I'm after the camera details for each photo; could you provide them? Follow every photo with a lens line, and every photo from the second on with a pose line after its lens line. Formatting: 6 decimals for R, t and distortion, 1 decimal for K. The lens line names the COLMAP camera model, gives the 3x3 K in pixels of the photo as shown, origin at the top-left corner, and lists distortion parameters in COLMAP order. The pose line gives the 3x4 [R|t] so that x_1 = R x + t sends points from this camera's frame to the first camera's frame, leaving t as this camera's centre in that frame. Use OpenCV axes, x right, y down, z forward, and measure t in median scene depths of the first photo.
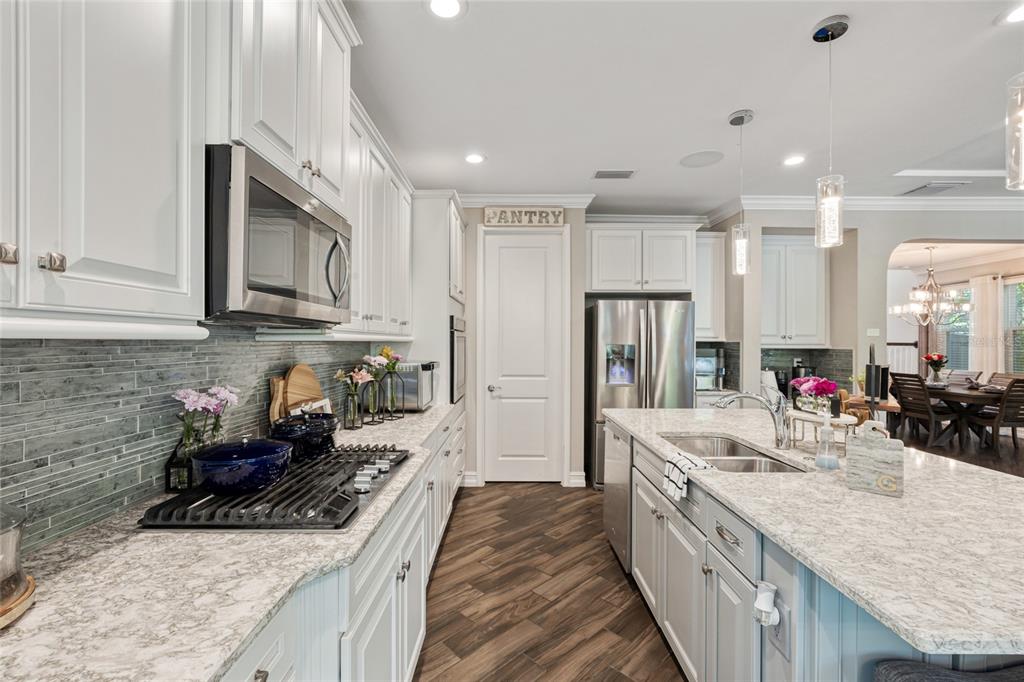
lens RADIAL K [[441.4, 0, 512.0], [0, 441.4, 341.0], [0, 0, 1]] dist [-0.014426, 0.005830]
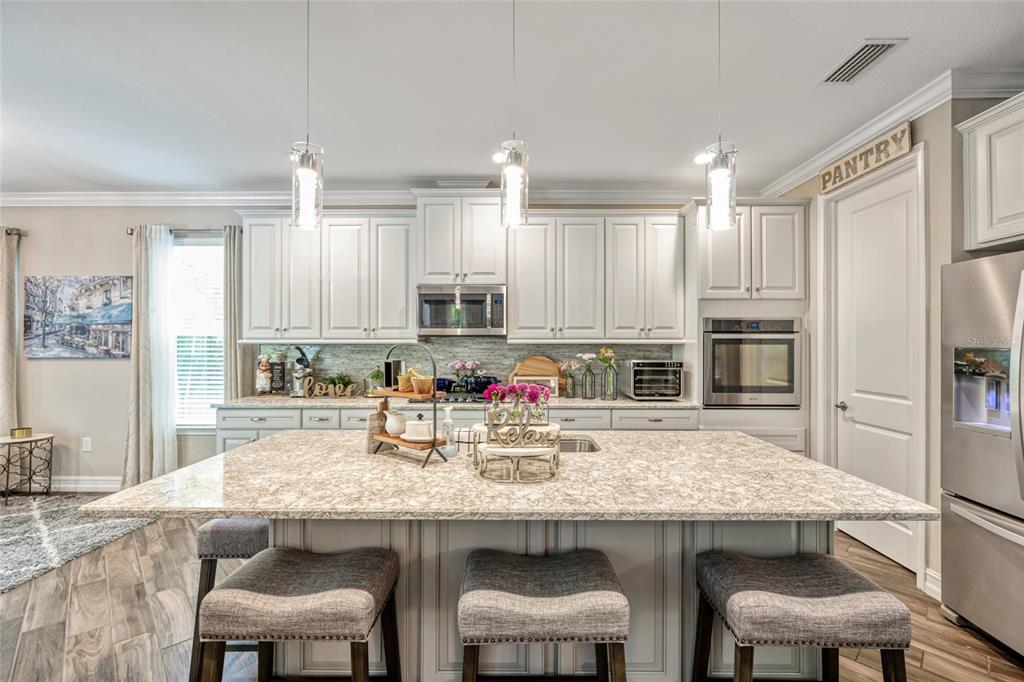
lens RADIAL K [[441.4, 0, 512.0], [0, 441.4, 341.0], [0, 0, 1]] dist [-0.014426, 0.005830]
pose [[-0.017682, -0.008957, -0.999804, 1.375363], [0.002434, 0.999957, -0.009001, 0.005470], [0.999841, -0.002592, -0.017659, 0.887971]]
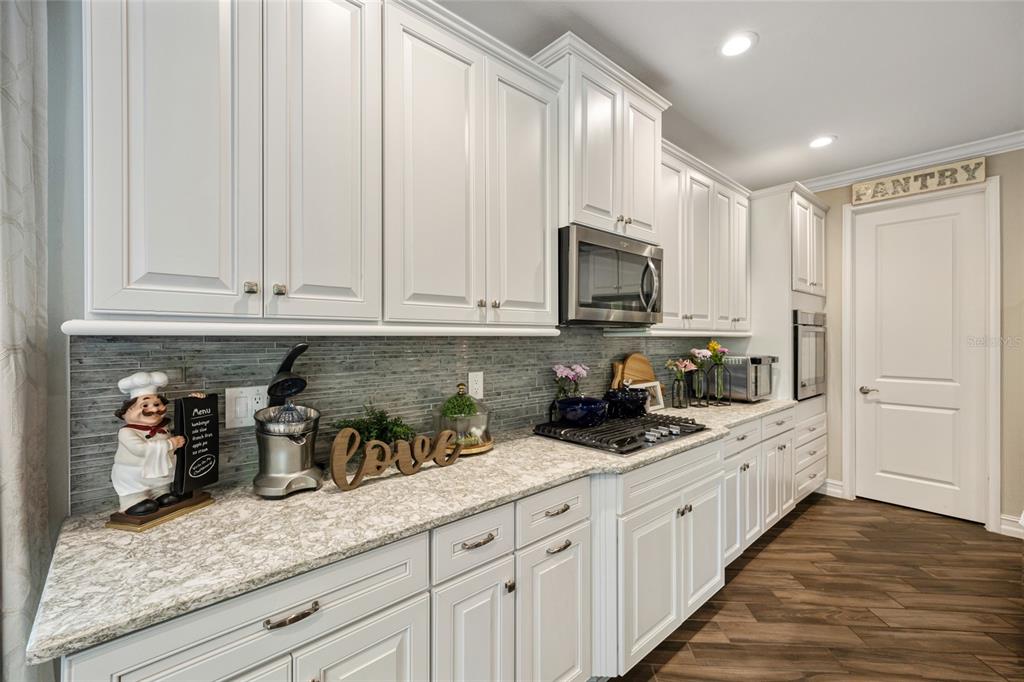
lens RADIAL K [[441.4, 0, 512.0], [0, 441.4, 341.0], [0, 0, 1]] dist [-0.014426, 0.005830]
pose [[0.663970, 0.003033, -0.747753, 0.266629], [0.004124, 0.999962, 0.007717, 0.001158], [0.747748, -0.008208, 0.663932, -0.177314]]
